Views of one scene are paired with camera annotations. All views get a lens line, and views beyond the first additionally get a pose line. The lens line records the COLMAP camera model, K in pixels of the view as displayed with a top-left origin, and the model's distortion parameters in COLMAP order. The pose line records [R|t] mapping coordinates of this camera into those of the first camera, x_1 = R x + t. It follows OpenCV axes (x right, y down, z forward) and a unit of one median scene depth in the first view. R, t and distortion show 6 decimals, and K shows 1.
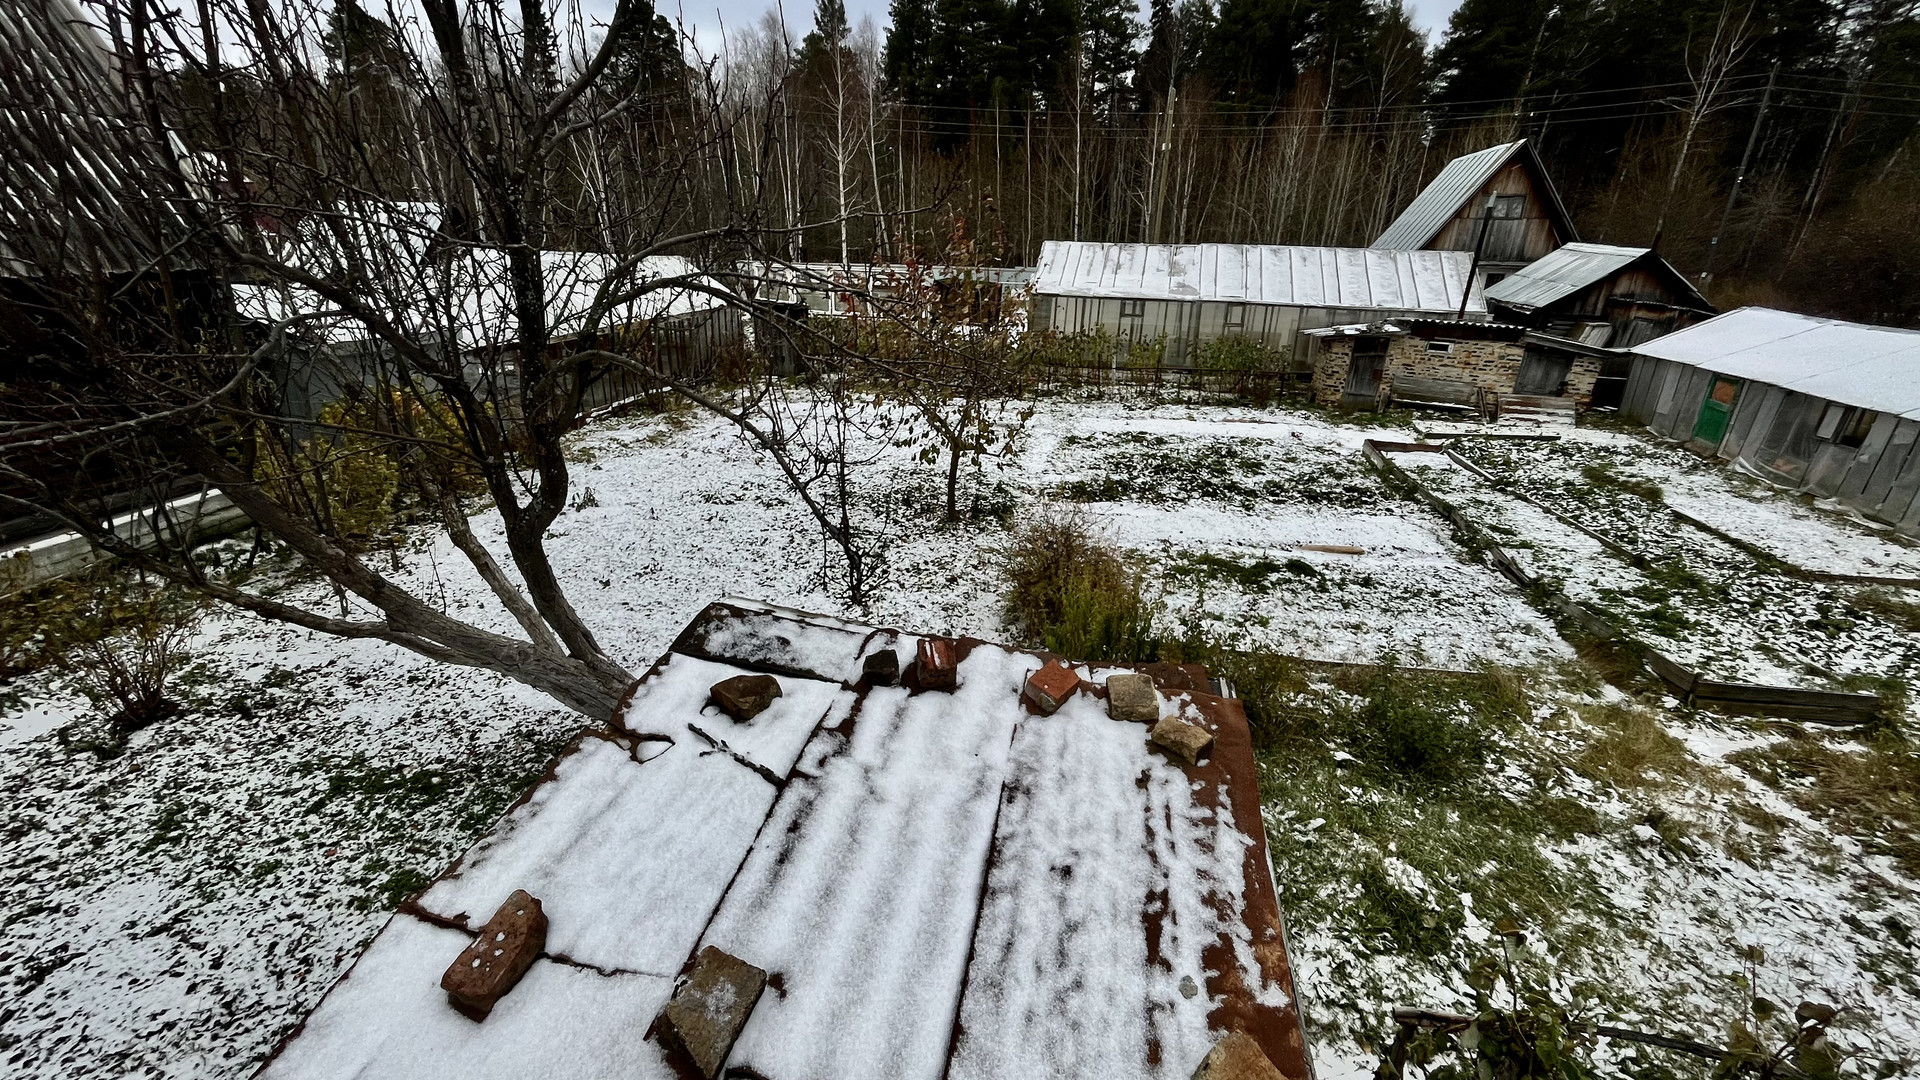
lens RADIAL K [[781.3, 0, 955.4], [0, 781.3, 545.1], [0, 0, 1]] dist [-0.004529, -0.000501]
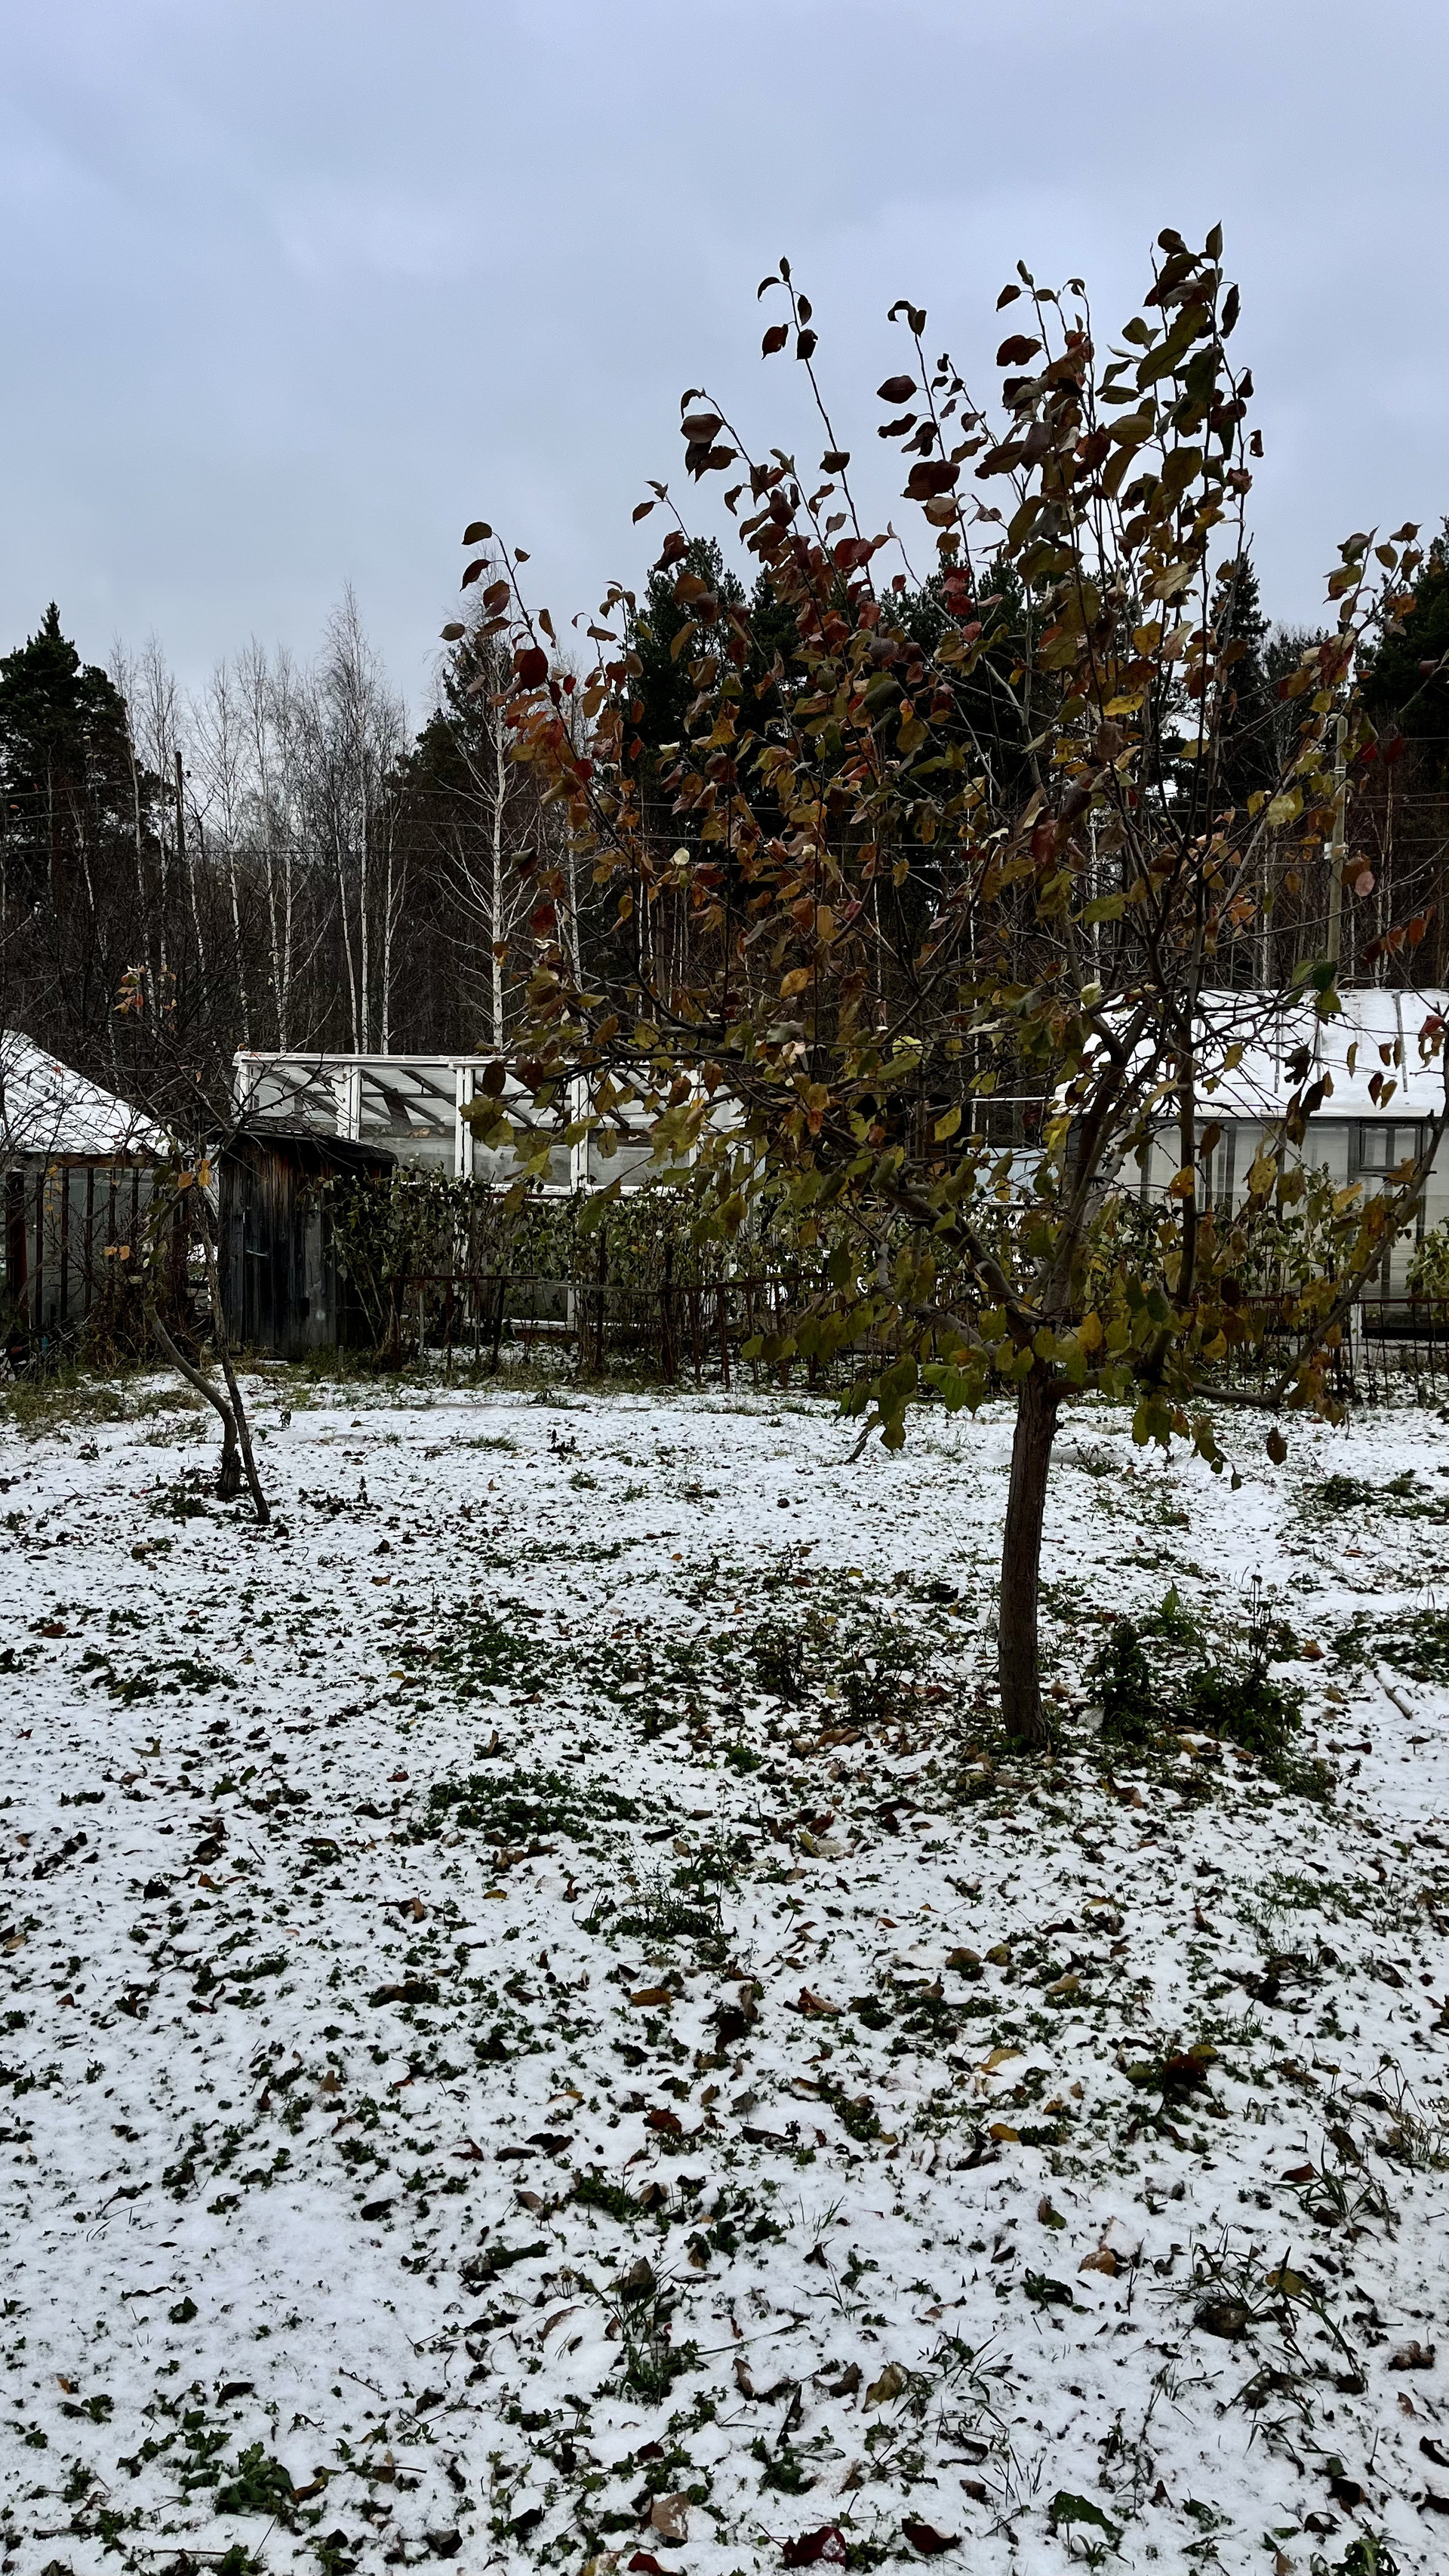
lens RADIAL K [[1936.9, 0, 725.6], [0, 1936.9, 1300.7], [0, 0, 1]] dist [0.042618, -0.064429]
pose [[0.999839, -0.011031, -0.014178, -0.071704], [0.006034, 0.949618, -0.313351, 0.015247], [0.016921, 0.313215, 0.949531, 0.477256]]
